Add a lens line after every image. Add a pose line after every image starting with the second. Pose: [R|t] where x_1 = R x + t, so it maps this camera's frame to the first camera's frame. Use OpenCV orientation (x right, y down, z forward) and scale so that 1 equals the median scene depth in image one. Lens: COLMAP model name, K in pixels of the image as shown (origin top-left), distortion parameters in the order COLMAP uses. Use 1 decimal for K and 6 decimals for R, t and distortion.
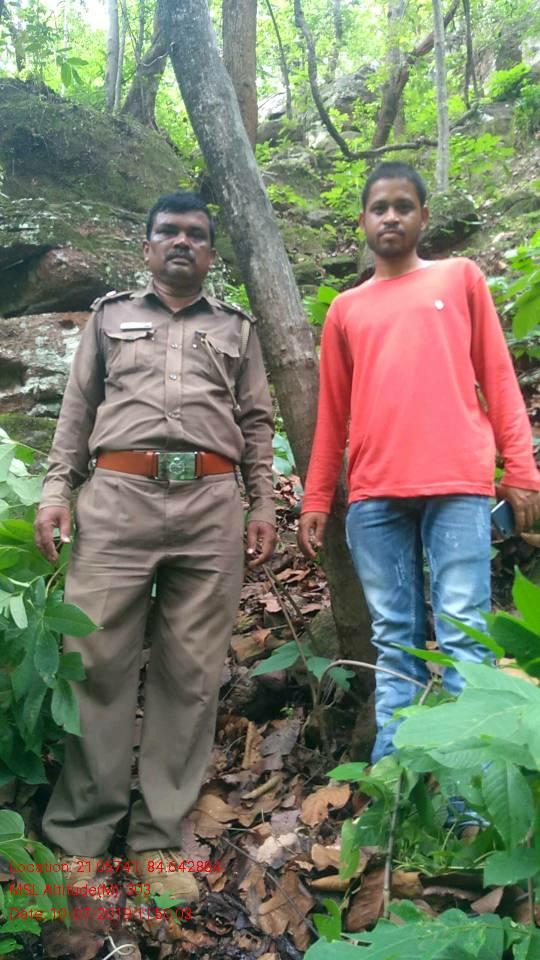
lens RADIAL K [[768.4, 0, 275.8], [0, 768.4, 486.9], [0, 0, 1]] dist [0.054575, -0.051693]
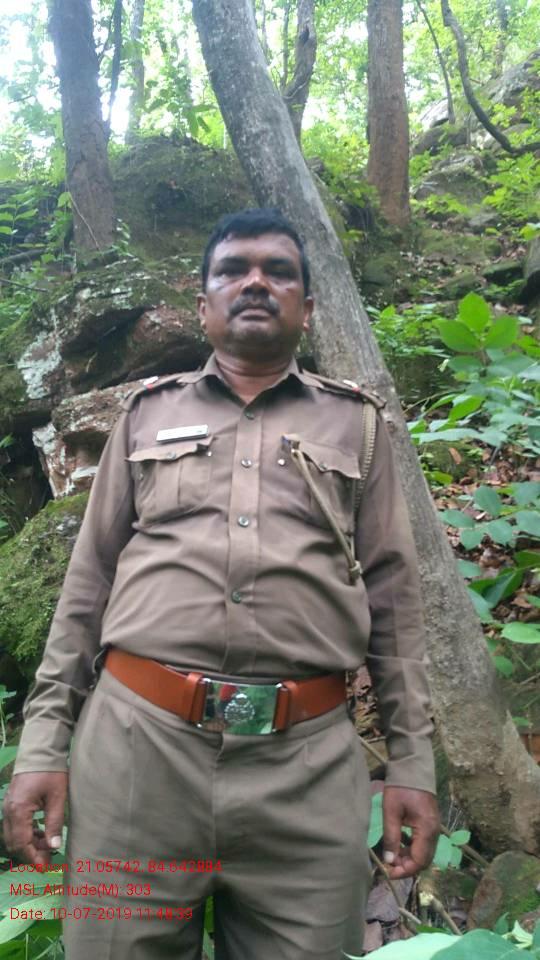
lens RADIAL K [[768.4, 0, 274.2], [0, 768.4, 487.0], [0, 0, 1]] dist [0.054575, -0.051693]
pose [[0.966473, -0.062130, -0.249138, 0.038431], [0.056414, 0.997956, -0.030027, -0.025517], [0.250494, 0.014966, 0.968002, 0.060488]]
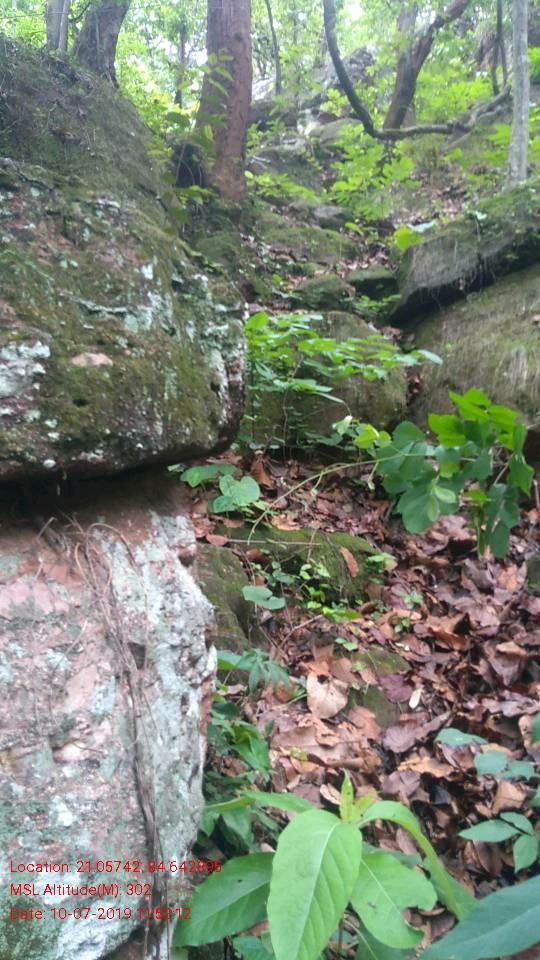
lens RADIAL K [[768.4, 0, 274.2], [0, 768.4, 489.8], [0, 0, 1]] dist [0.054575, -0.051693]
pose [[0.999012, 0.015271, 0.041742, -0.039123], [-0.015305, 0.999883, 0.000509, -0.107948], [-0.041729, -0.001147, 0.999128, 0.335643]]
